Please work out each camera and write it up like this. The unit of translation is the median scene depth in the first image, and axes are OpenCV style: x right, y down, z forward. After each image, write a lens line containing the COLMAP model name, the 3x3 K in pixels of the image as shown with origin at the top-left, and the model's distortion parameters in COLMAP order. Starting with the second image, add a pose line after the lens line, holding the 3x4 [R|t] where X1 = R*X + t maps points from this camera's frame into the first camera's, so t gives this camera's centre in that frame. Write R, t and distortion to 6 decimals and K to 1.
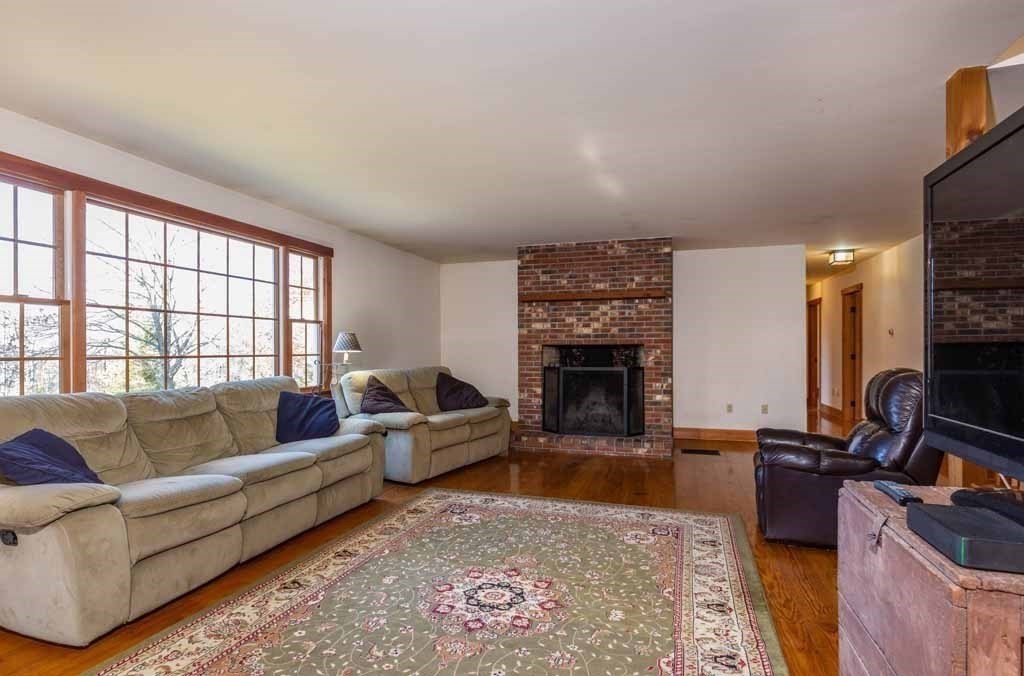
lens RADIAL K [[527.1, 0, 510.5], [0, 527.1, 350.3], [0, 0, 1]] dist [-0.003055, -0.000593]
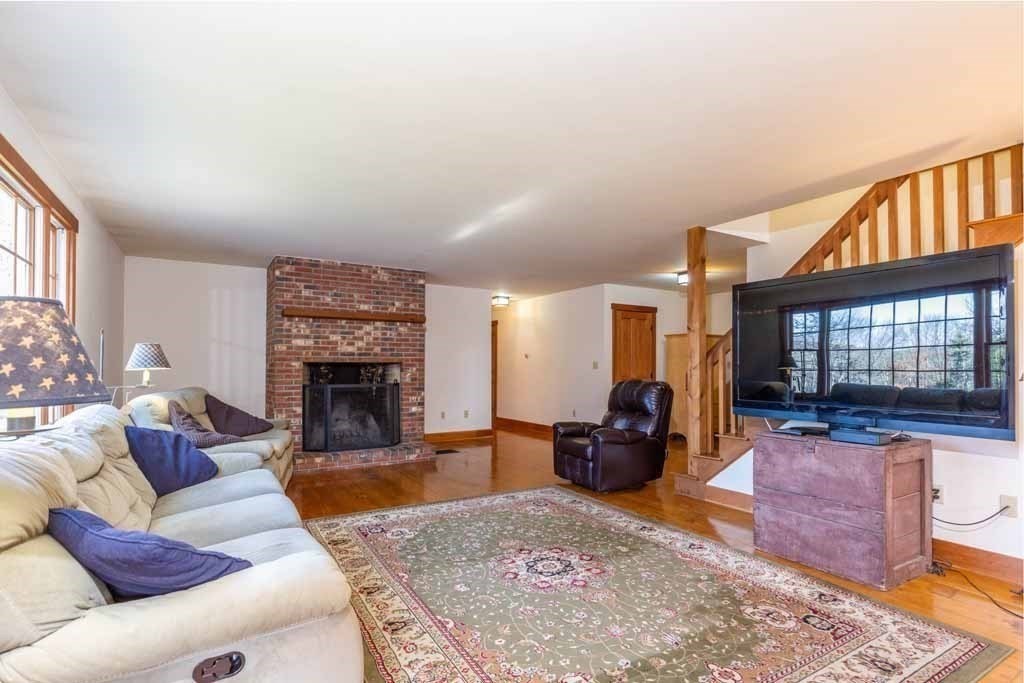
lens RADIAL K [[504.6, 0, 511.6], [0, 504.6, 362.6], [0, 0, 1]] dist [-0.000264, 0.000072]
pose [[0.652545, 0.010200, 0.757681, -0.414991], [-0.002127, 0.999930, -0.011630, 0.000417], [-0.757747, 0.005977, 0.652521, 0.120896]]
